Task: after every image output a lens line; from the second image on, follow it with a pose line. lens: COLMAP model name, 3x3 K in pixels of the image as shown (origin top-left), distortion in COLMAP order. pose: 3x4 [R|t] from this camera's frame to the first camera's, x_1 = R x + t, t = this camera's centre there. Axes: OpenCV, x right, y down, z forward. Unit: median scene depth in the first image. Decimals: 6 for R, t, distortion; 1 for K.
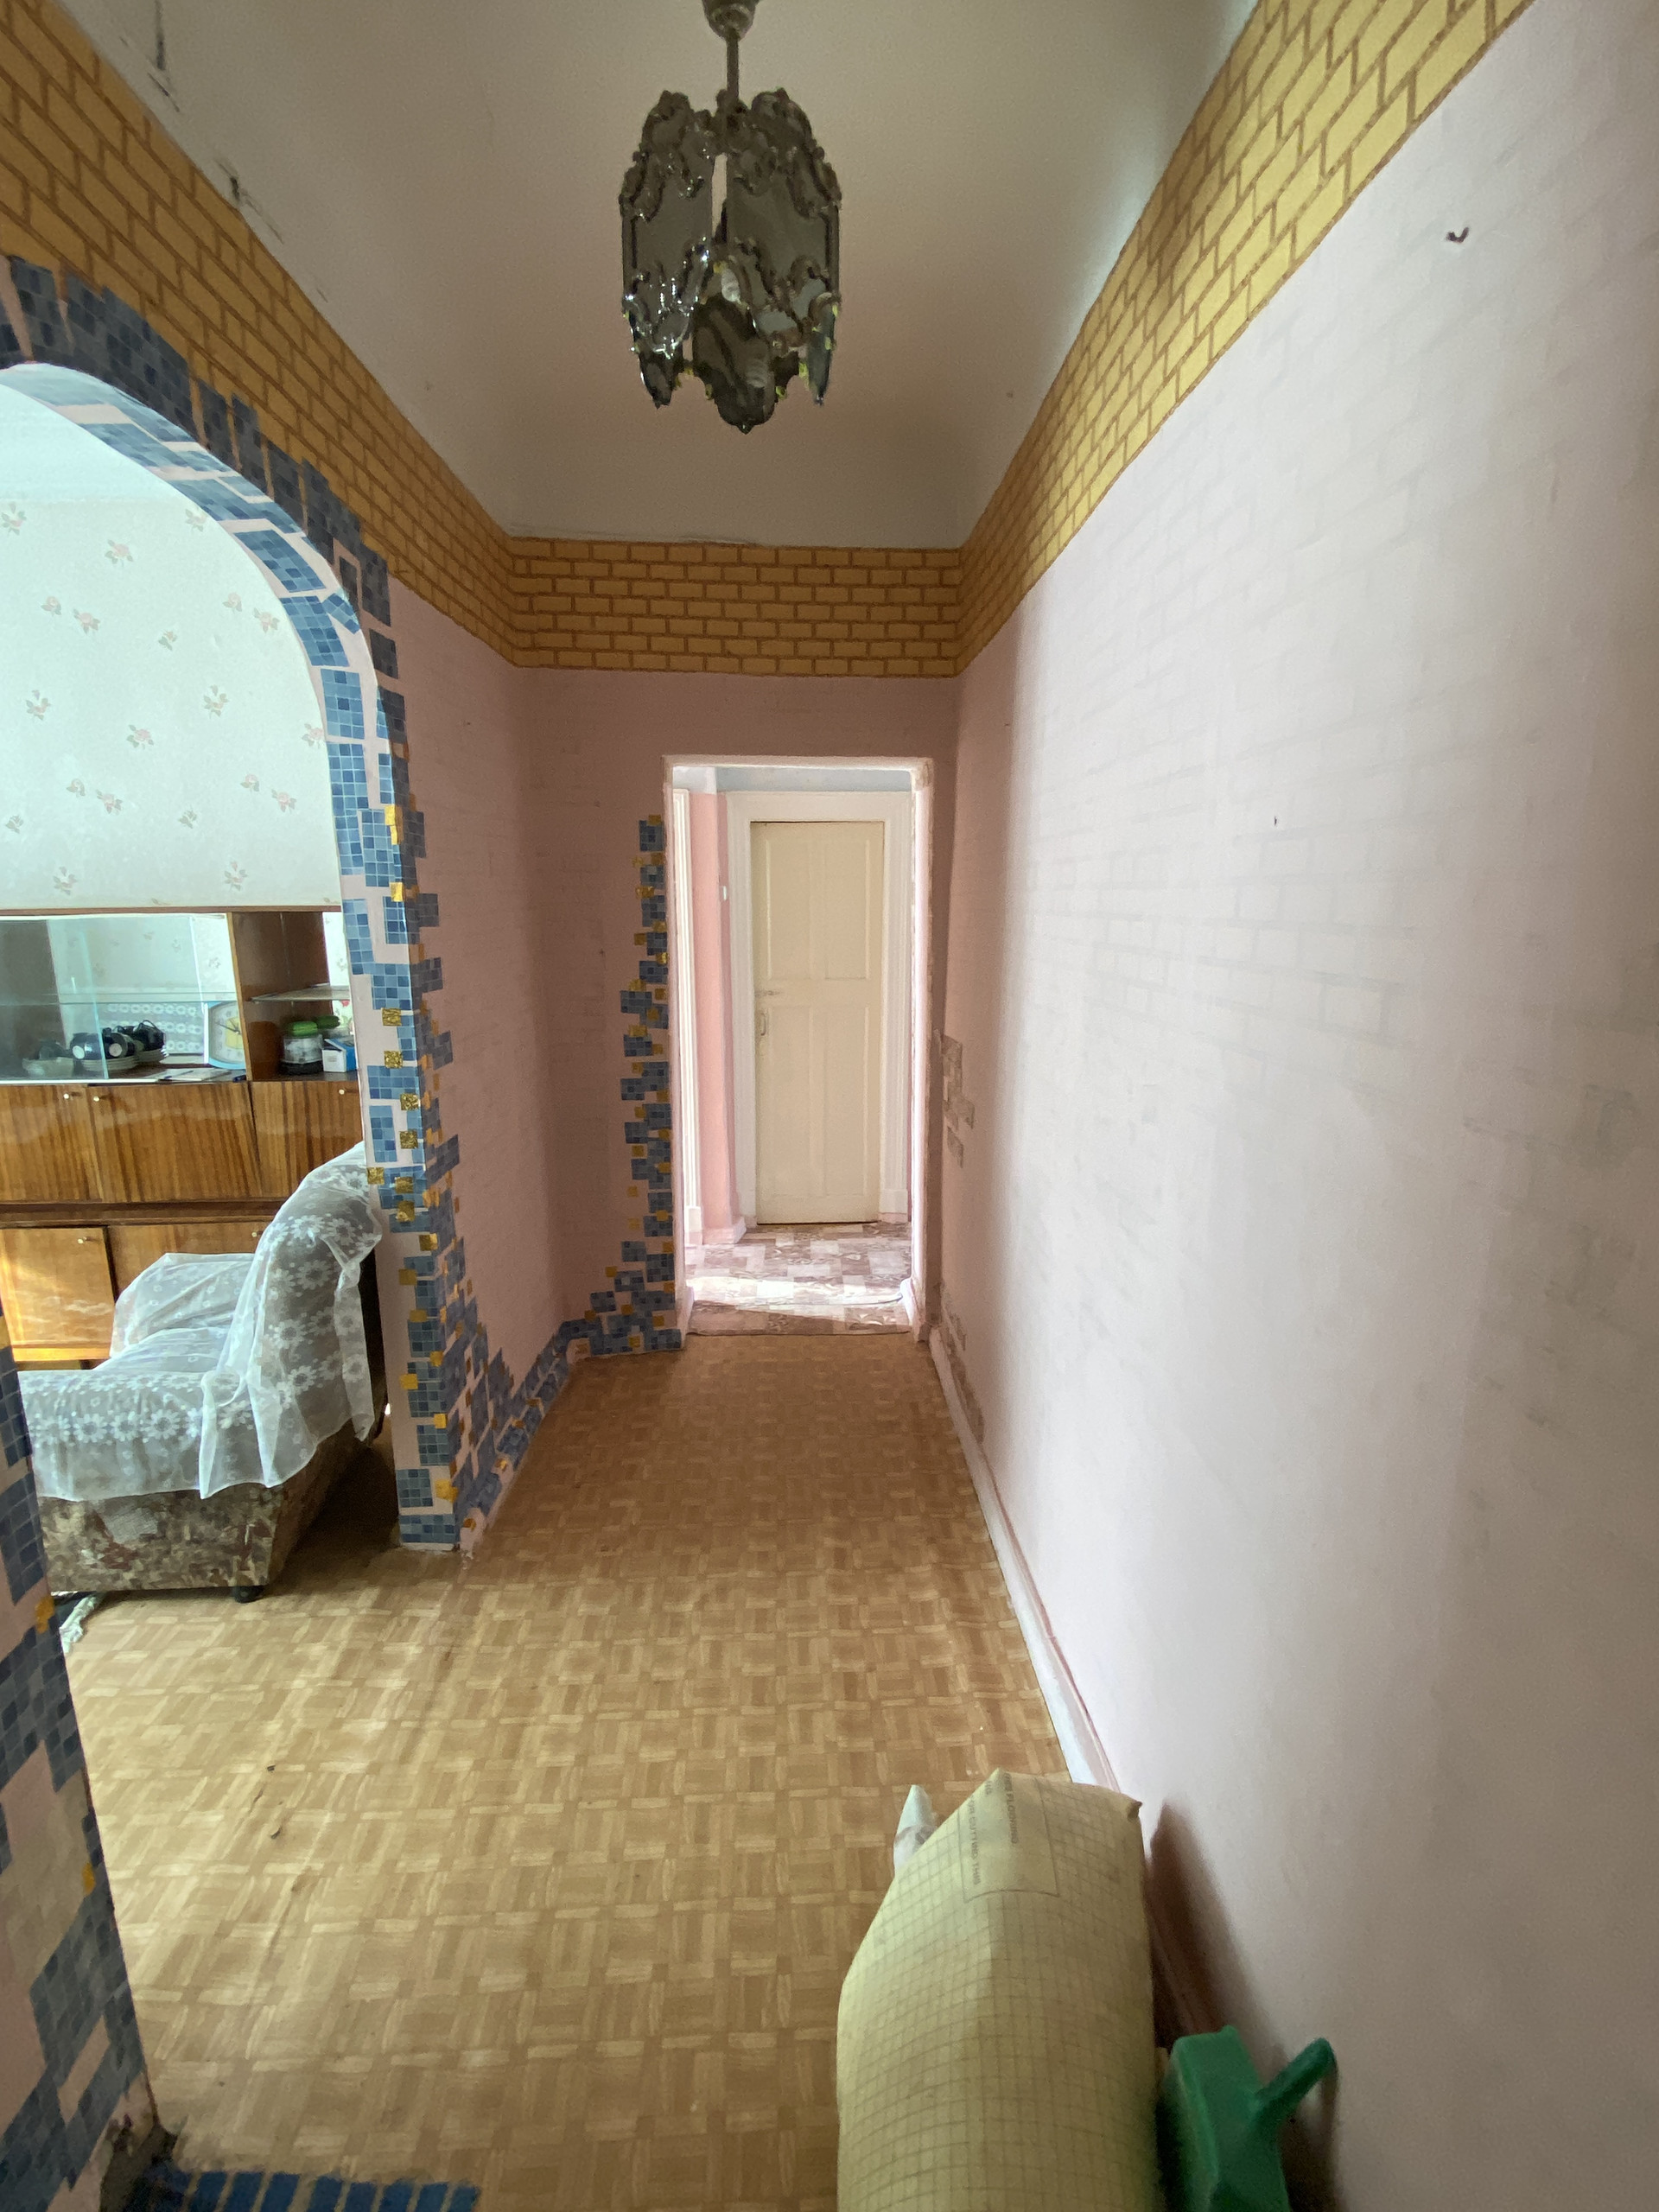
lens RADIAL K [[995.7, 0, 832.1], [0, 995.7, 1114.2], [0, 0, 1]] dist [0.035188, -0.000702]
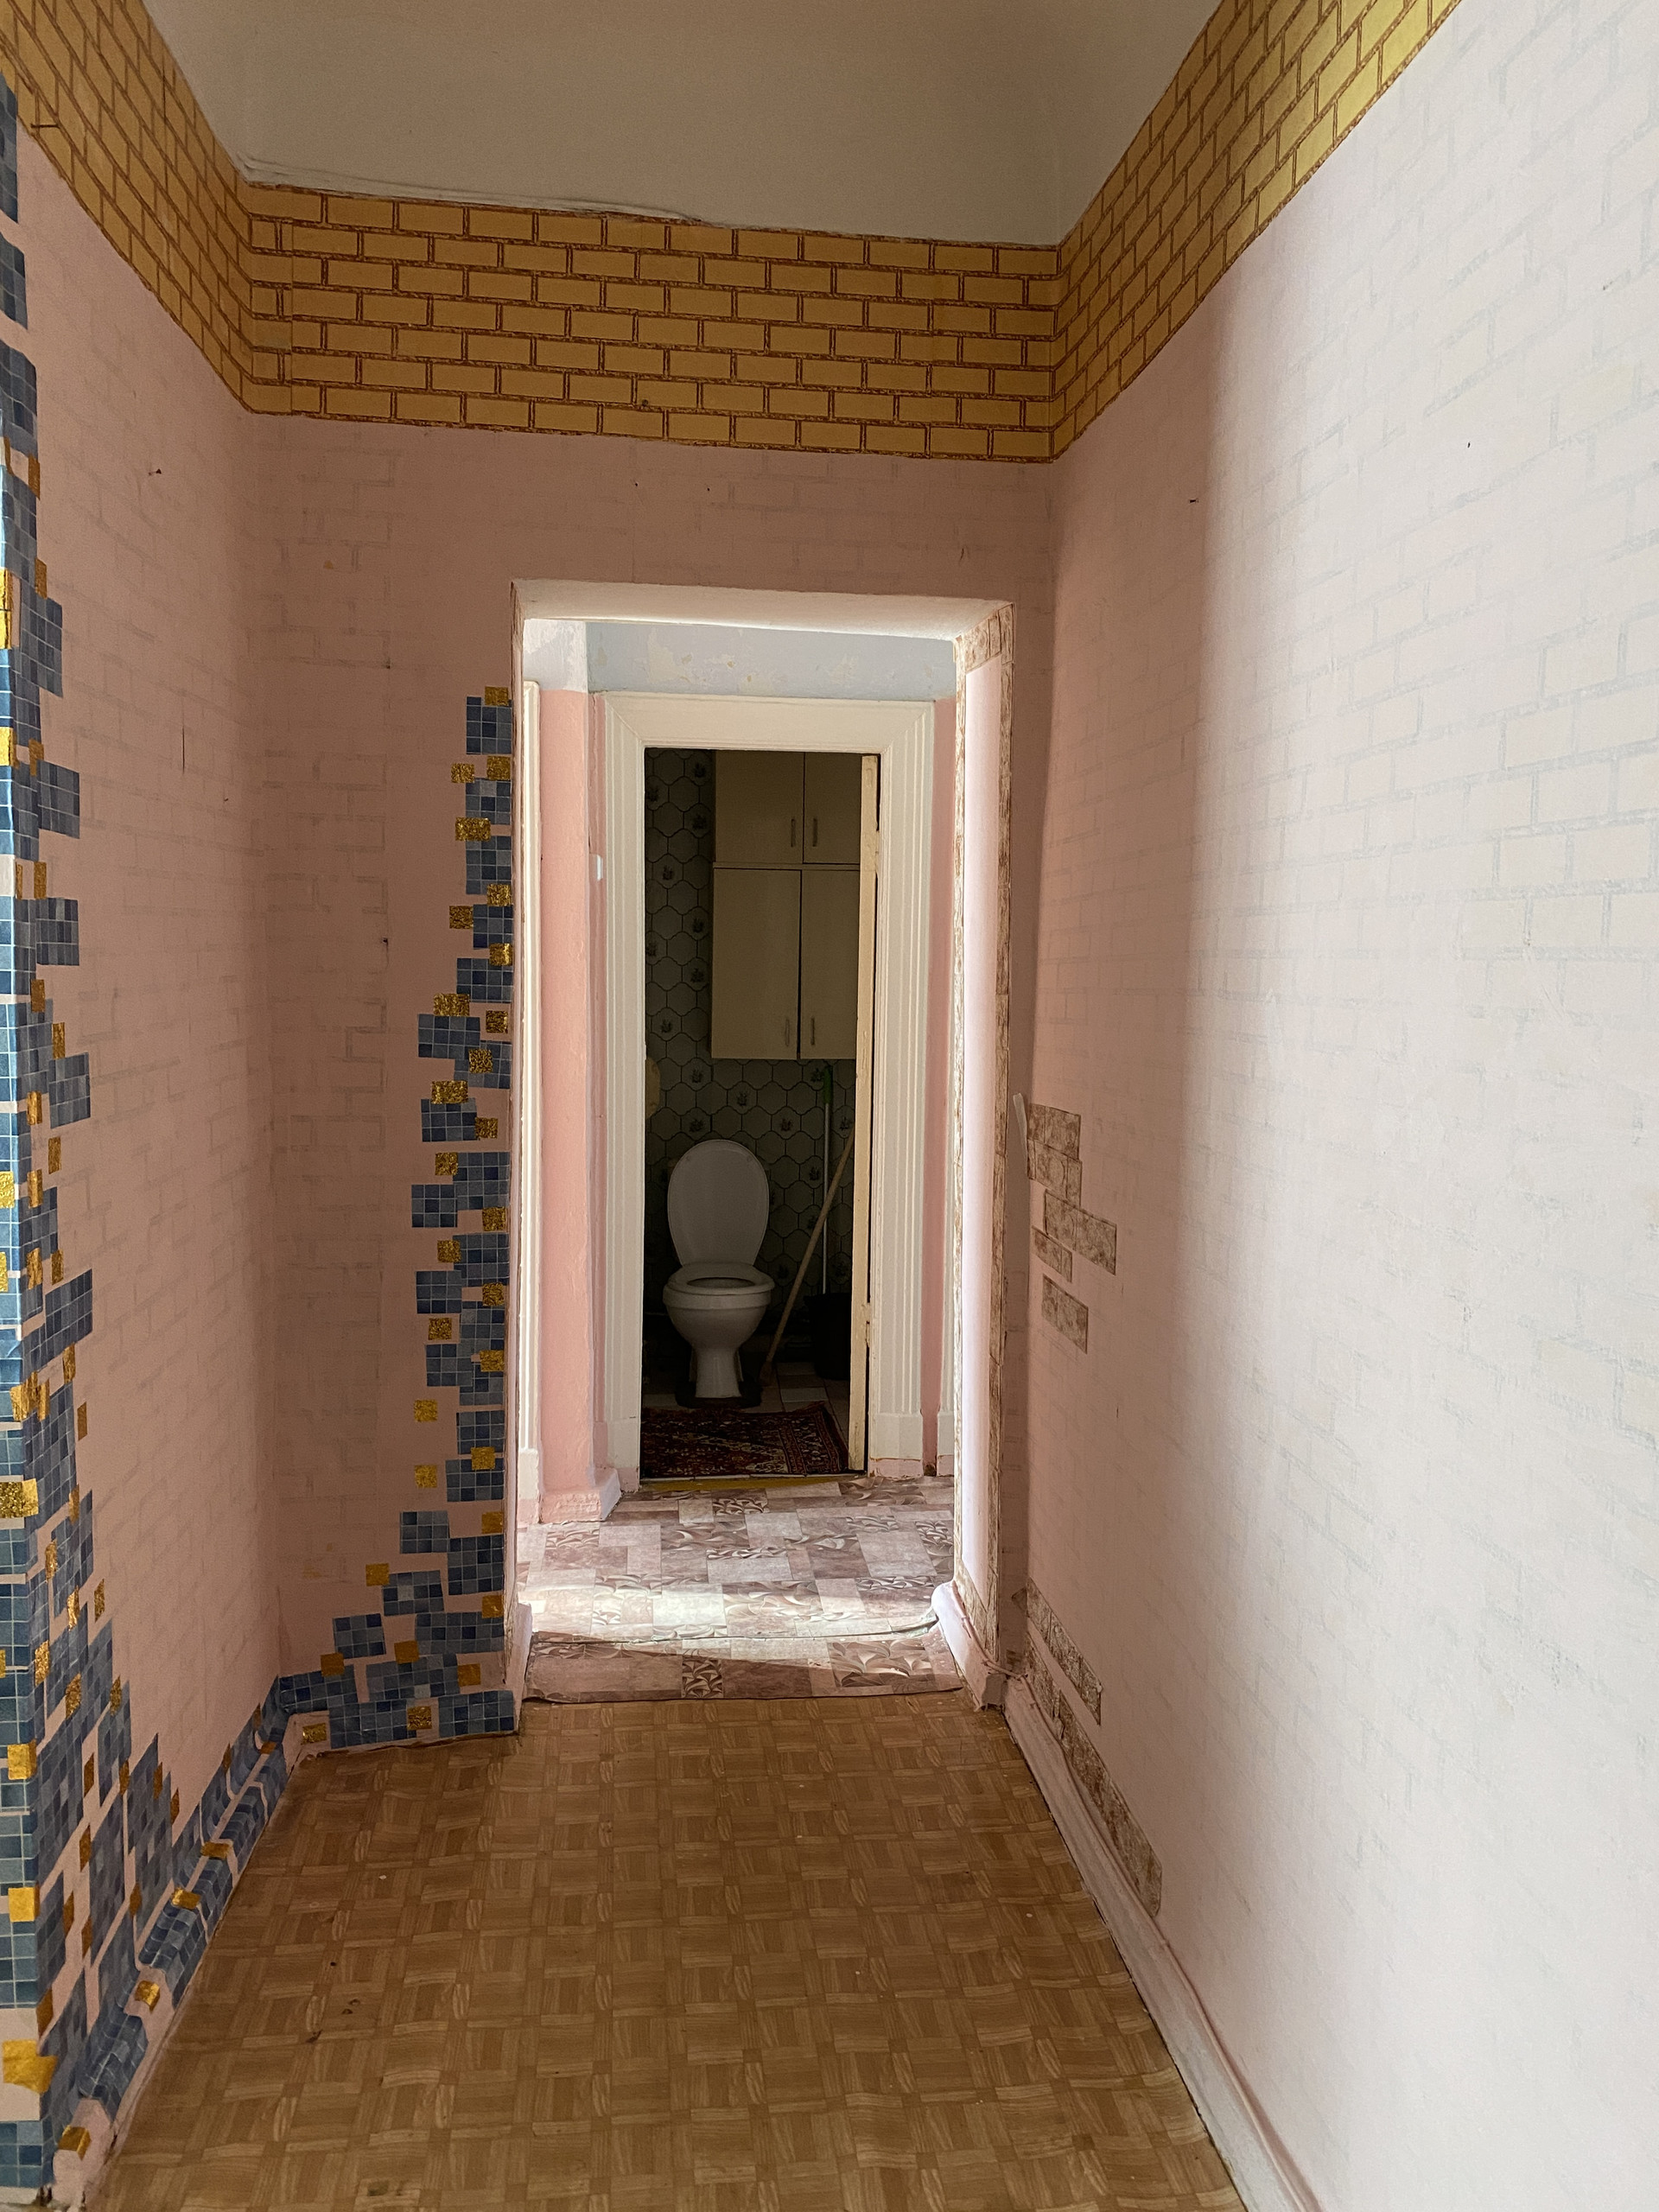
lens RADIAL K [[1675.9, 0, 836.9], [0, 1675.9, 1100.0], [0, 0, 1]] dist [0.013496, -0.011938]
pose [[0.997357, 0.007409, 0.072271, -0.061447], [0.001700, 0.992133, -0.125181, 0.031398], [-0.072630, 0.124973, 0.989498, 0.134394]]
